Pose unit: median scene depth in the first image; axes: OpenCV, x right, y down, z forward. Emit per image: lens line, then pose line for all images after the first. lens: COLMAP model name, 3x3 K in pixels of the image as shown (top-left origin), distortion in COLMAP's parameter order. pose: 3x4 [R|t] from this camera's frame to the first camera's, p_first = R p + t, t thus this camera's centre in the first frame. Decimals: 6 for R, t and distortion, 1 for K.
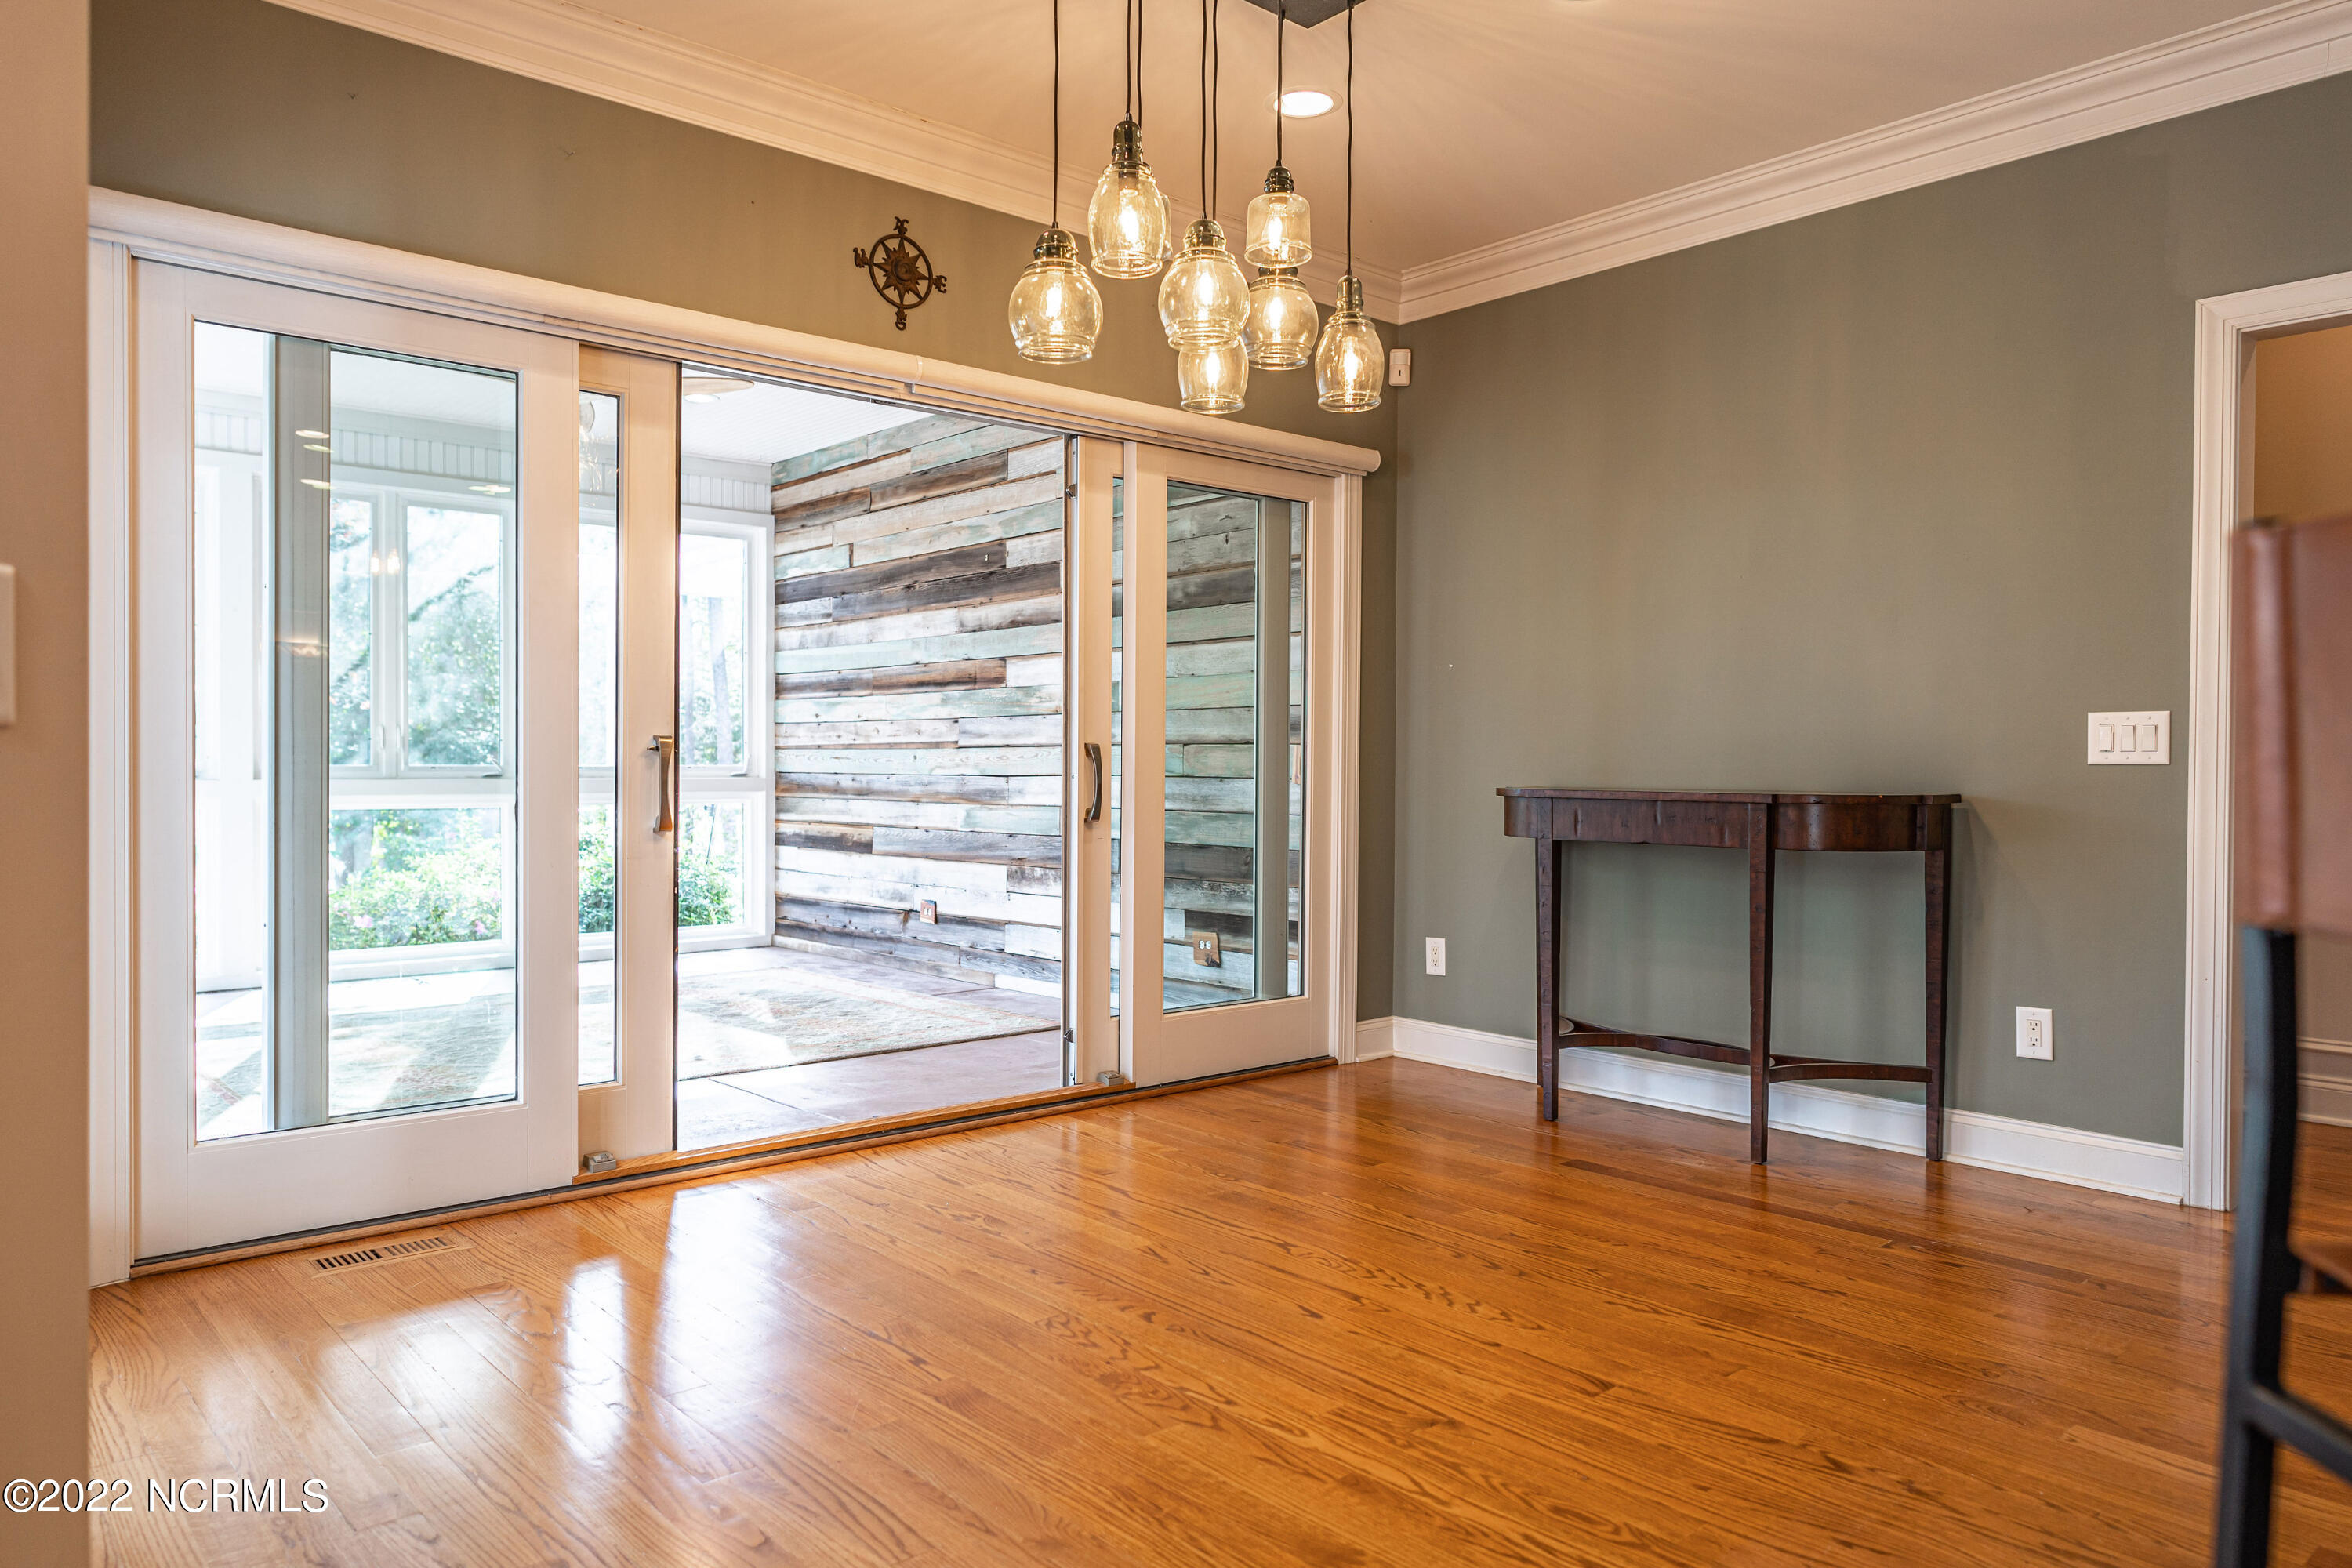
lens RADIAL K [[1597.9, 0, 1155.2], [0, 1597.9, 781.4], [0, 0, 1]] dist [-0.001356, 0.000618]
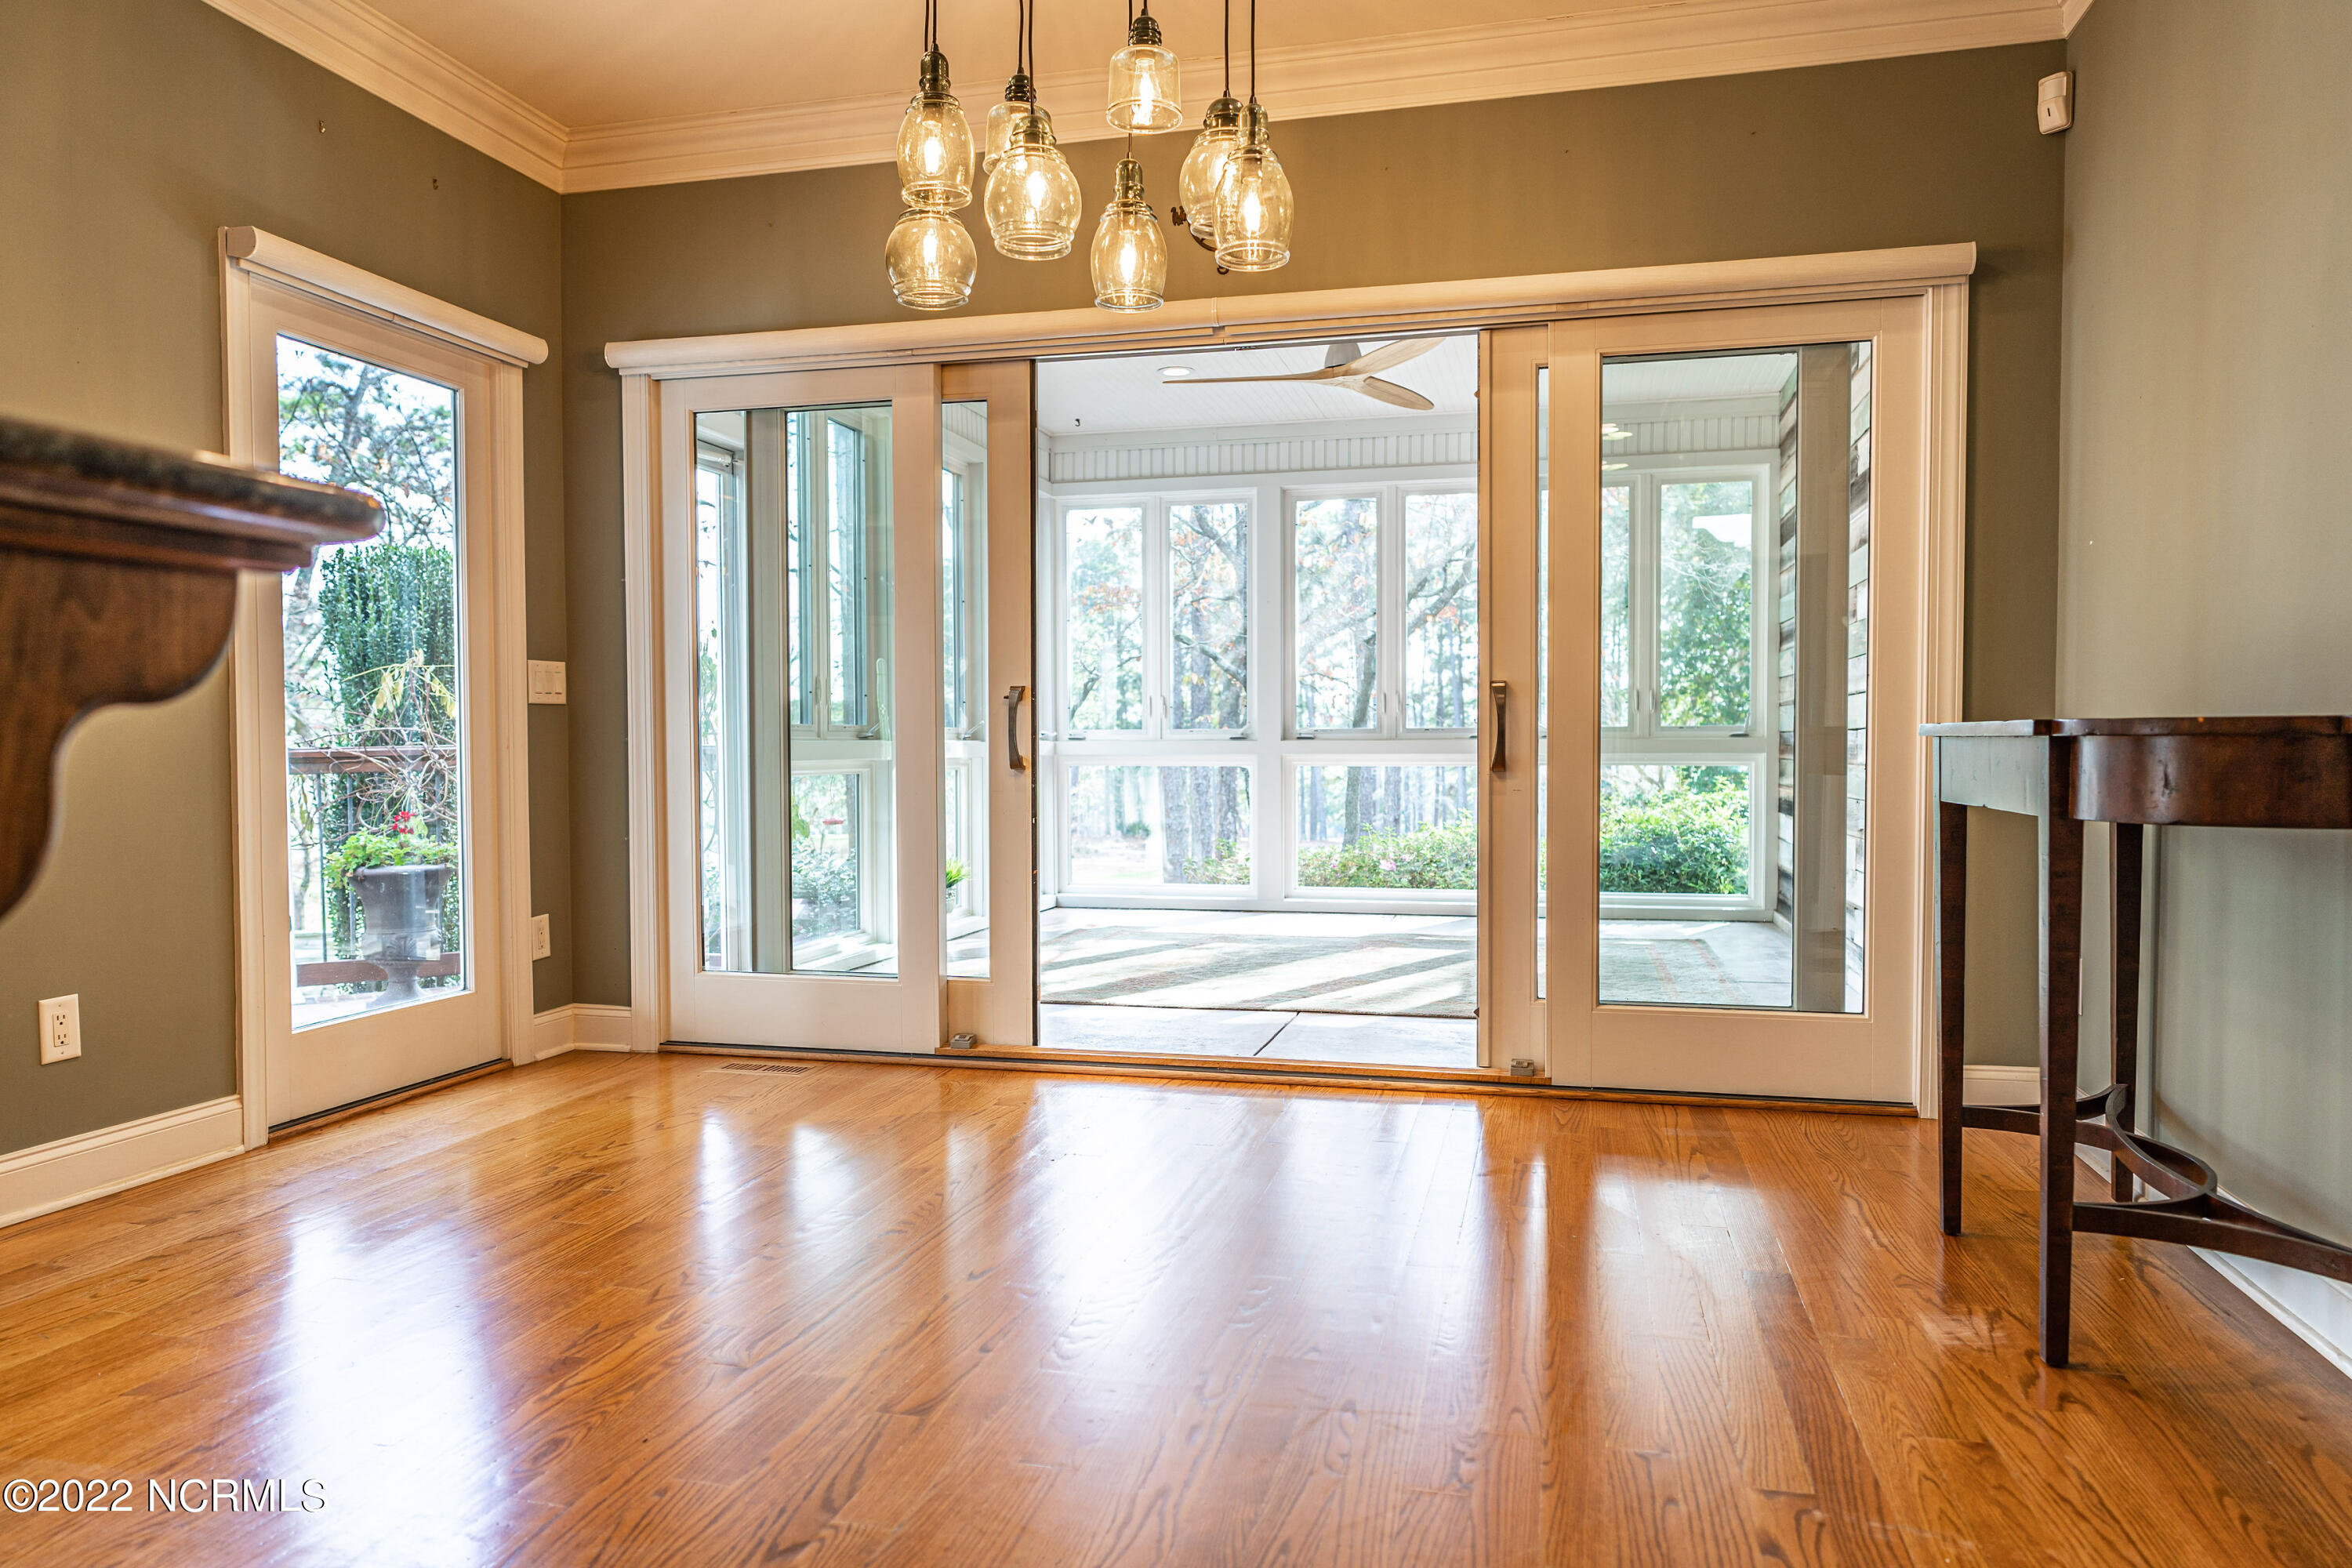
lens RADIAL K [[1597.9, 0, 1151.8], [0, 1597.9, 784.2], [0, 0, 1]] dist [-0.001356, 0.000618]
pose [[0.556320, 0.014298, -0.830845, 0.731472], [-0.003234, 0.999882, 0.015042, 0.025661], [0.830962, -0.005681, 0.556301, 0.447744]]
